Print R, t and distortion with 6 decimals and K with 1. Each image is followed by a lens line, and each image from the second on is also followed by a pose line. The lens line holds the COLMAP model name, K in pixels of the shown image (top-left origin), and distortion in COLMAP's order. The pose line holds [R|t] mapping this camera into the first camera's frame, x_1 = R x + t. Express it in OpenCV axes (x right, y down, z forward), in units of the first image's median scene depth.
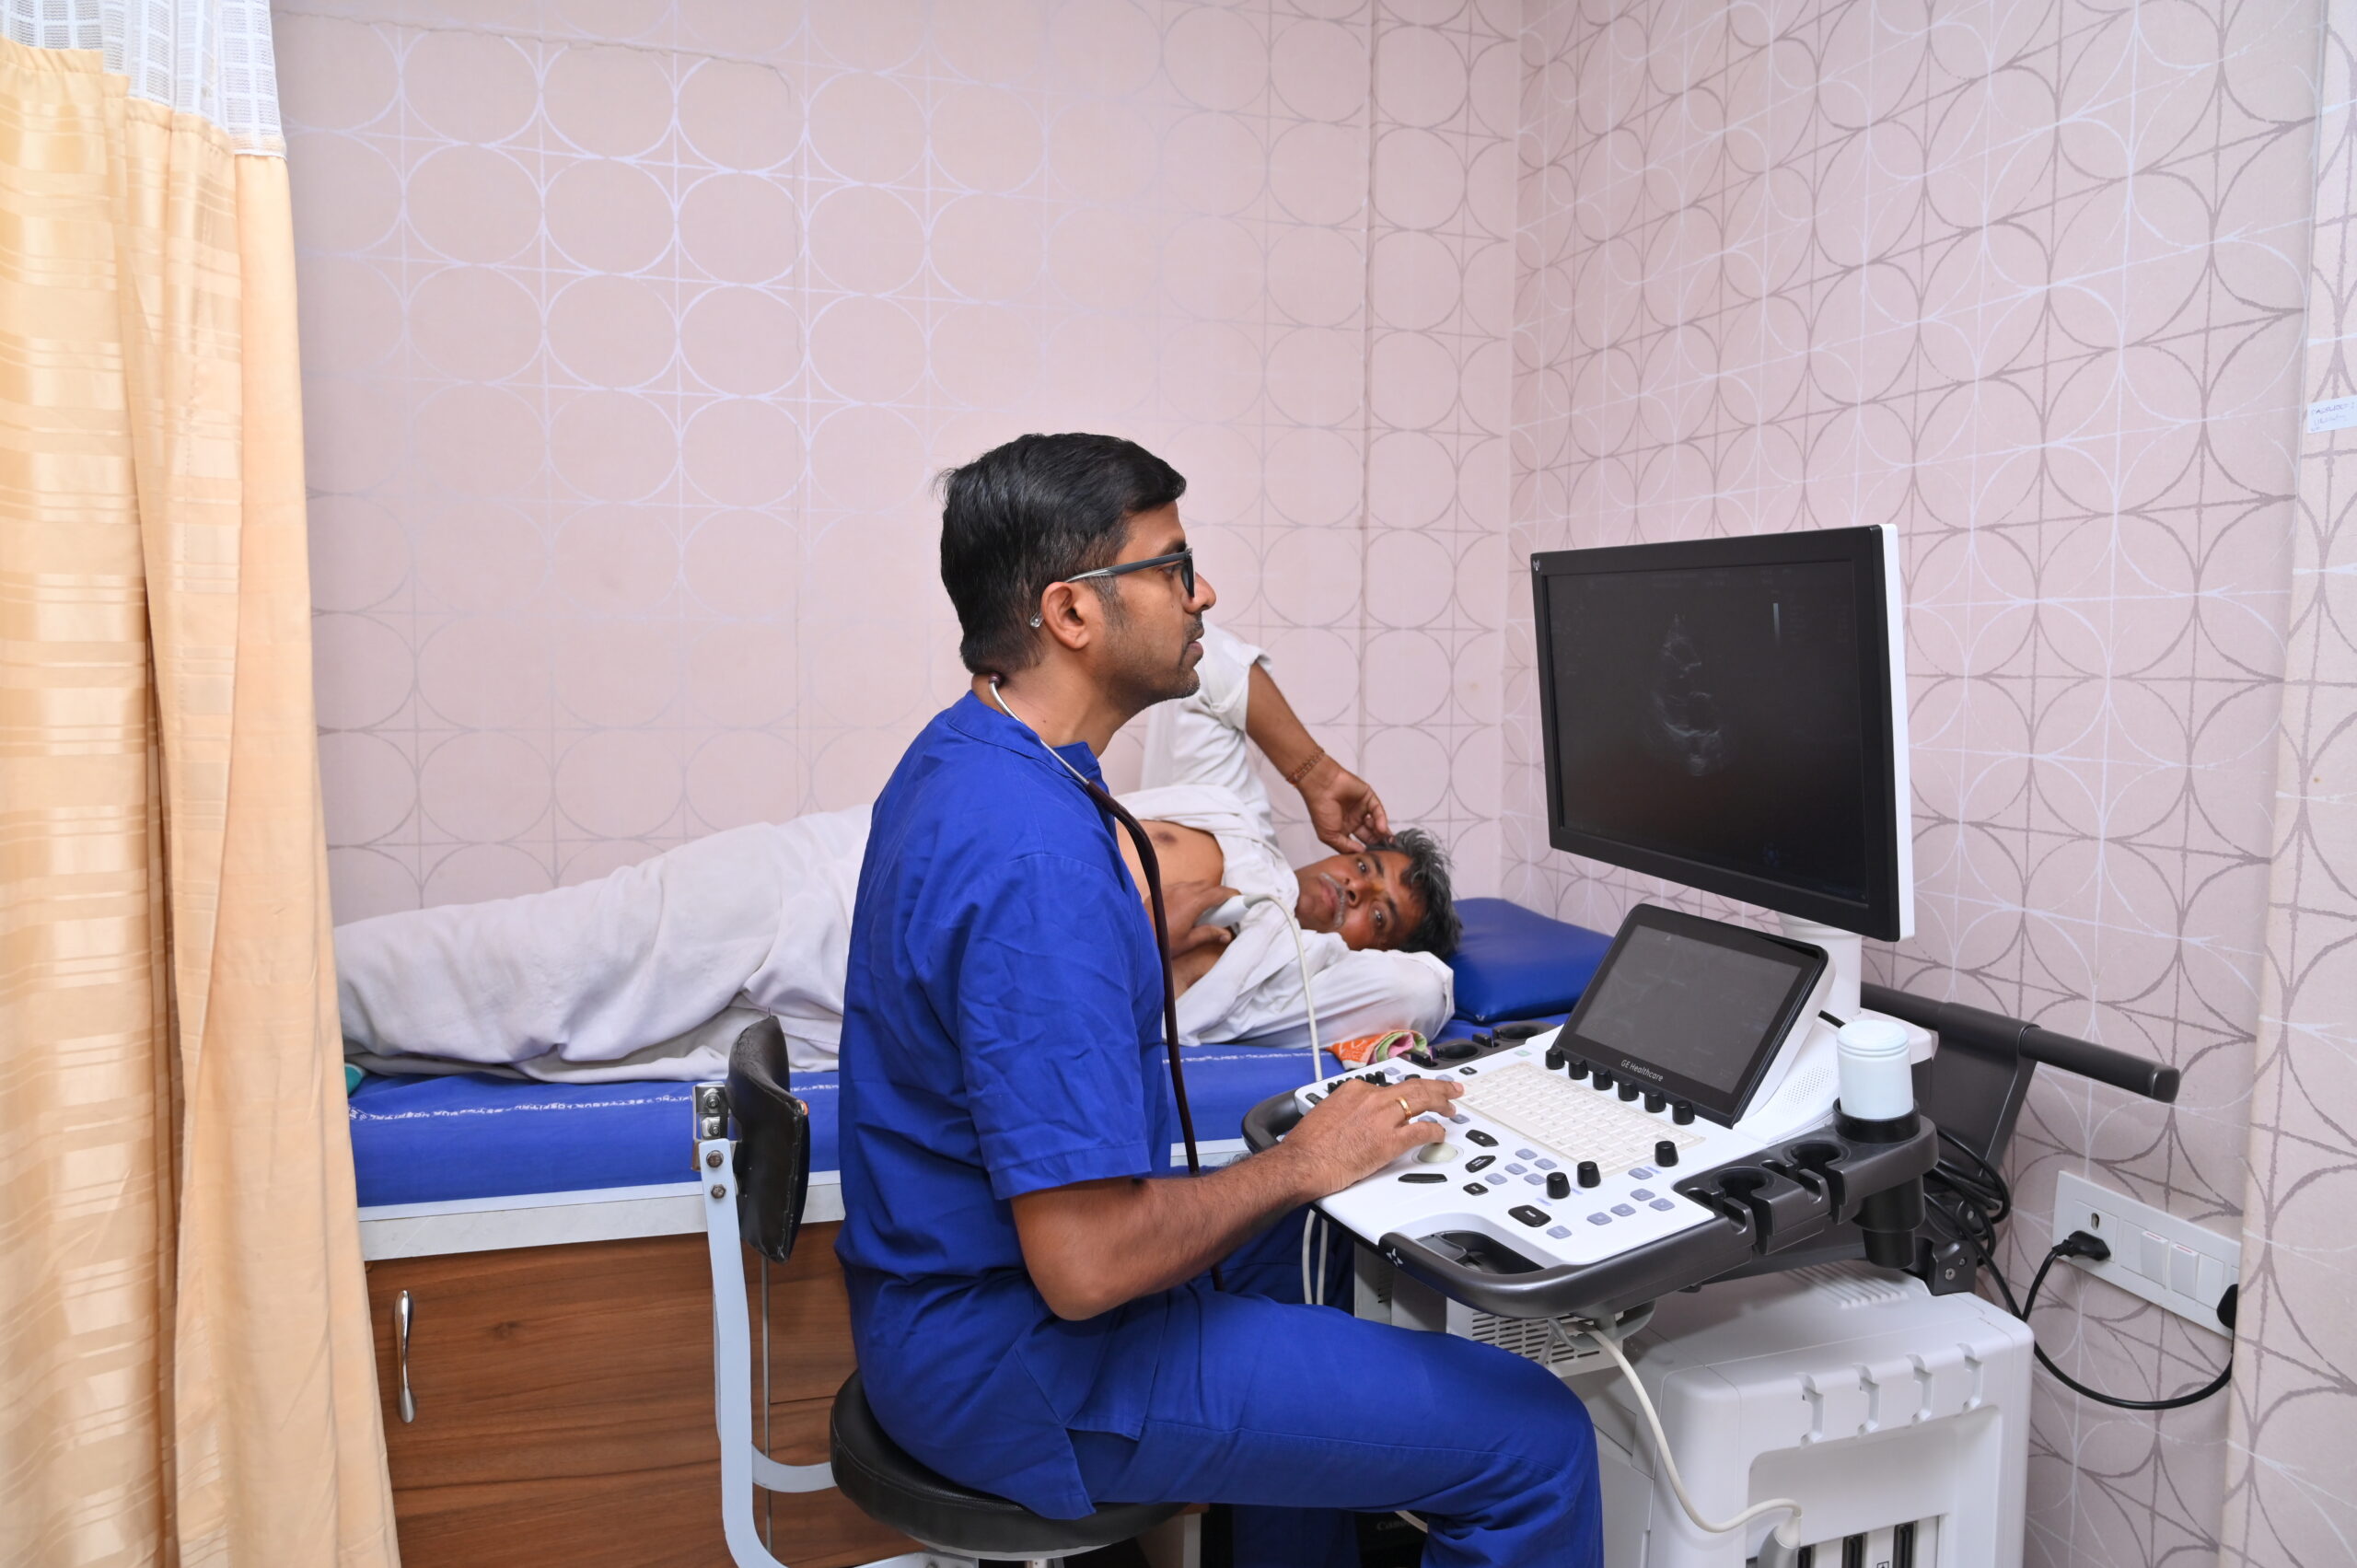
lens RADIAL K [[1633.3, 0, 1182.4], [0, 1633.3, 775.2], [0, 0, 1]] dist [0.048713, 0.001372]
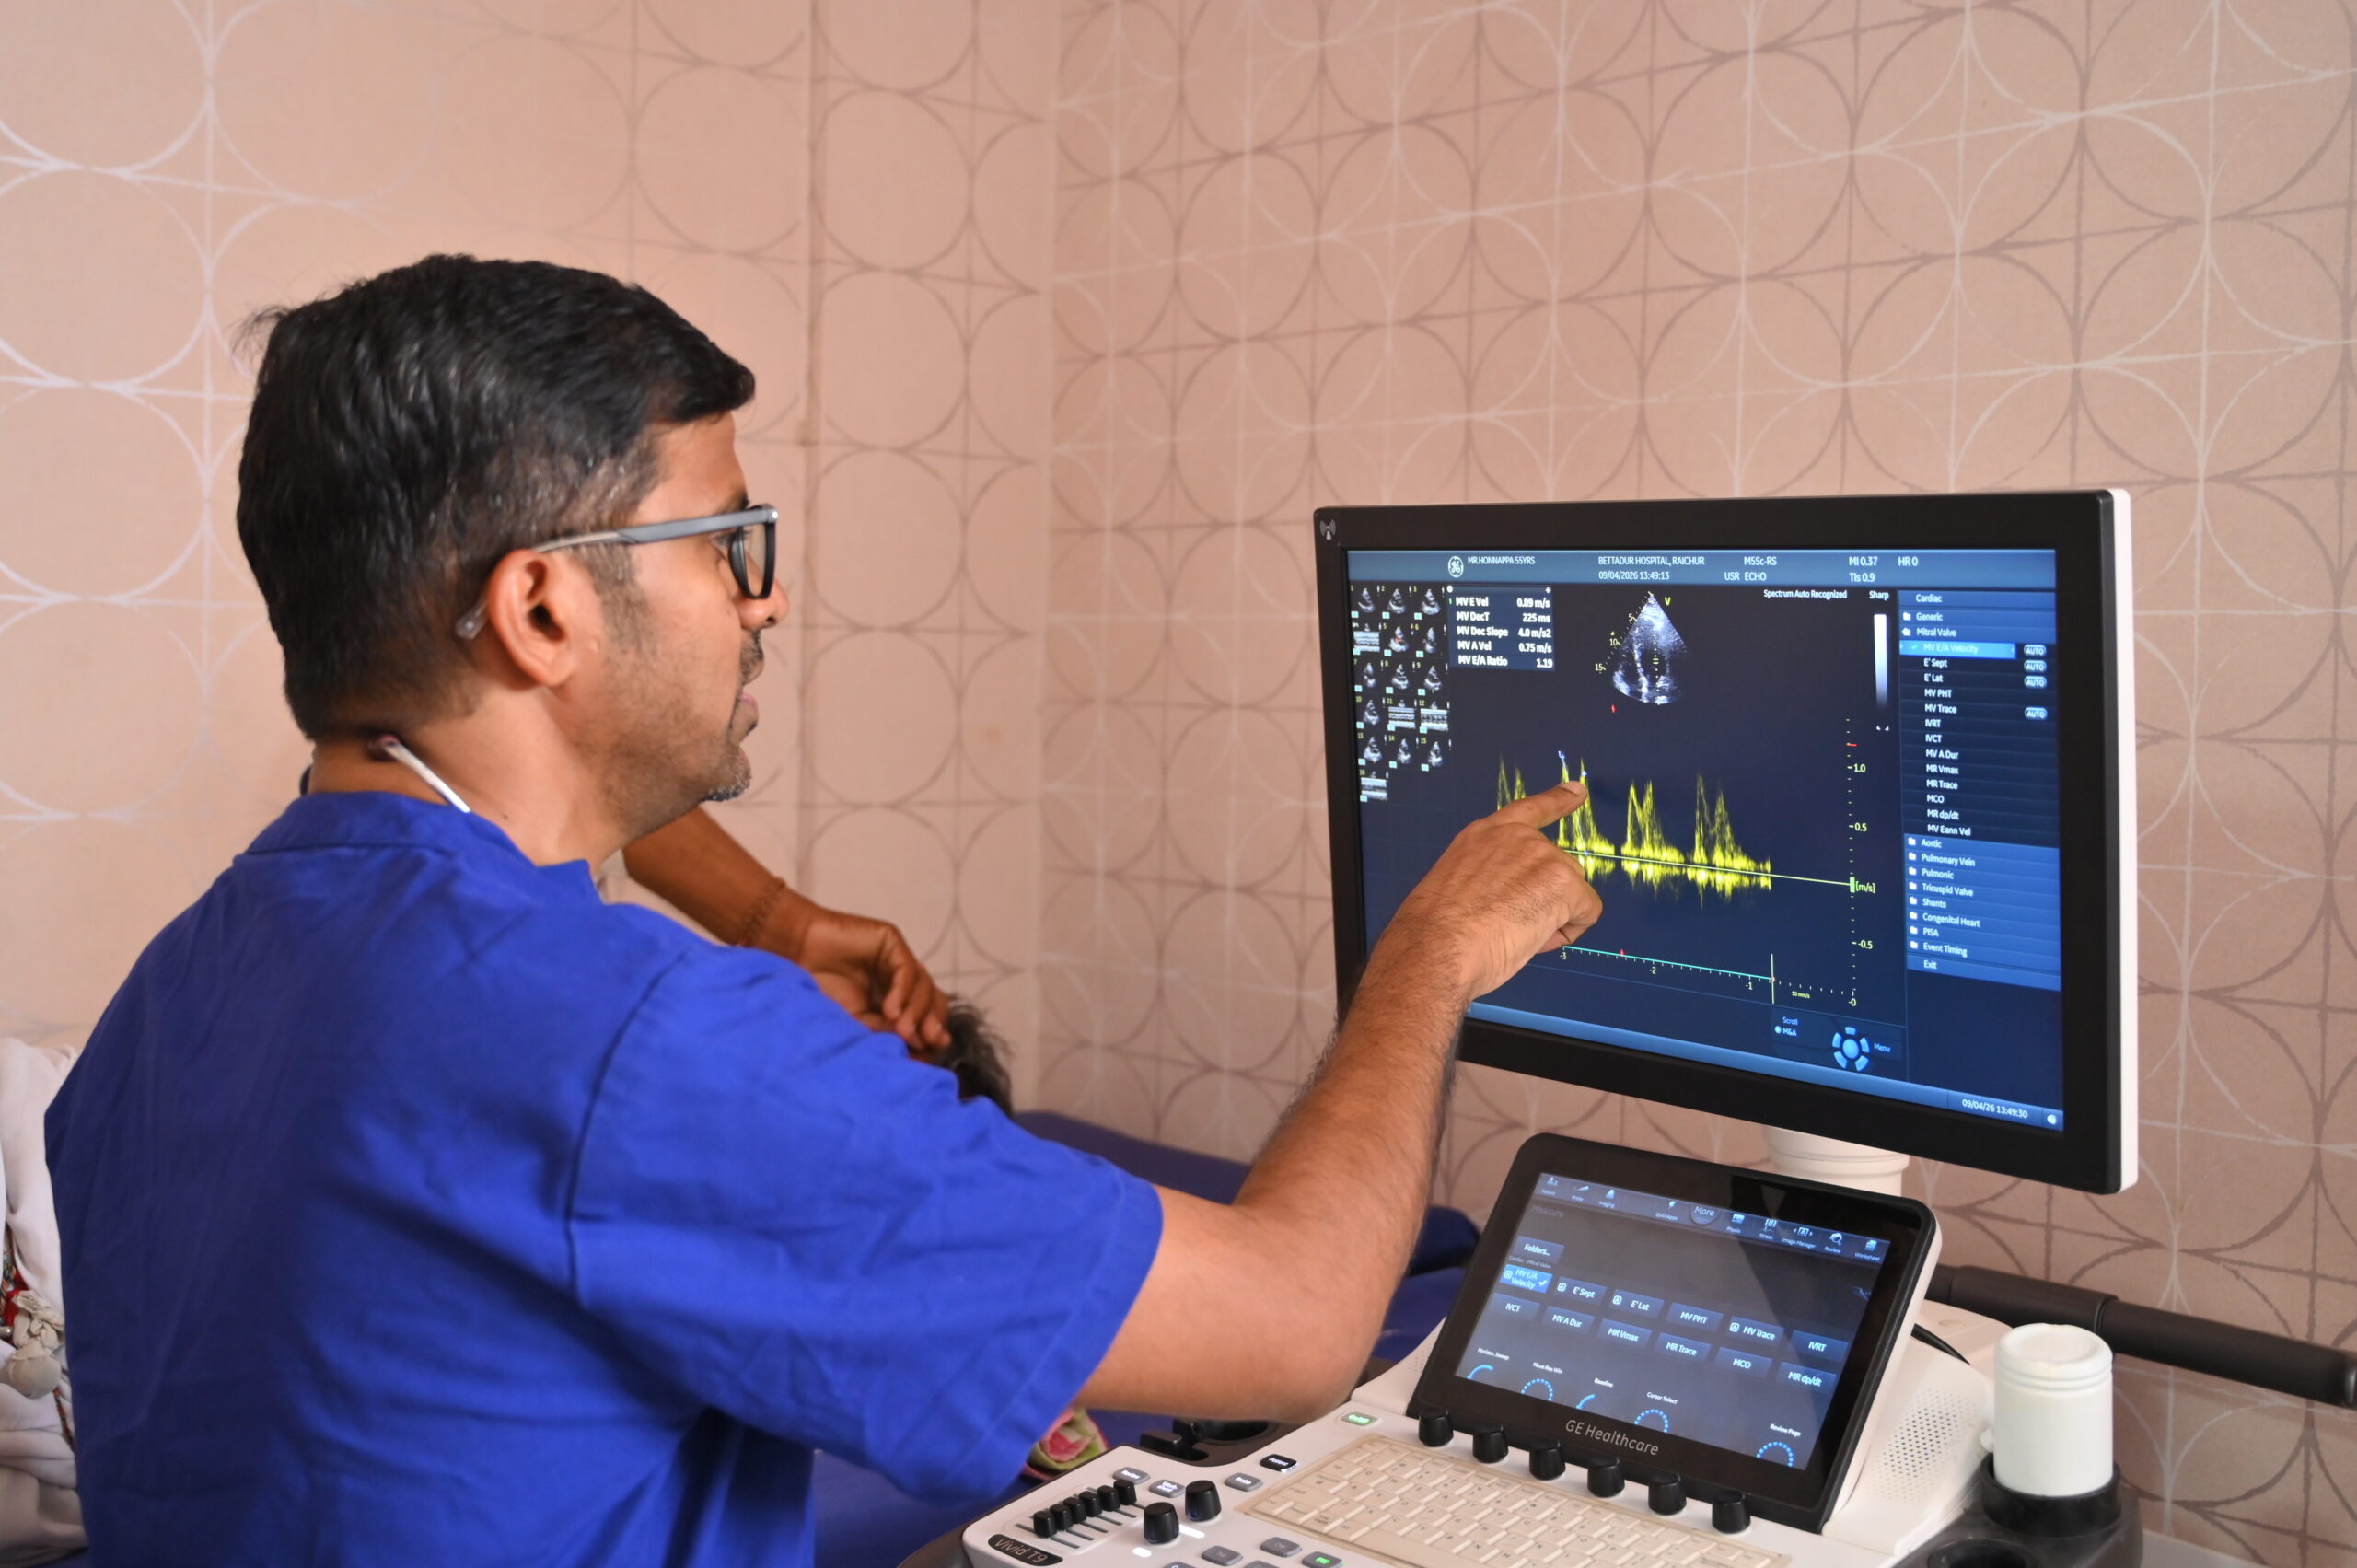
lens RADIAL K [[2830.0, 0, 1175.8], [0, 2830.0, 796.1], [0, 0, 1]] dist [0.076177, 0.000000]
pose [[0.928238, -0.013601, 0.371739, -0.201336], [0.020865, 0.999662, -0.015526, -0.026578], [-0.371402, 0.022168, 0.928207, 0.126938]]
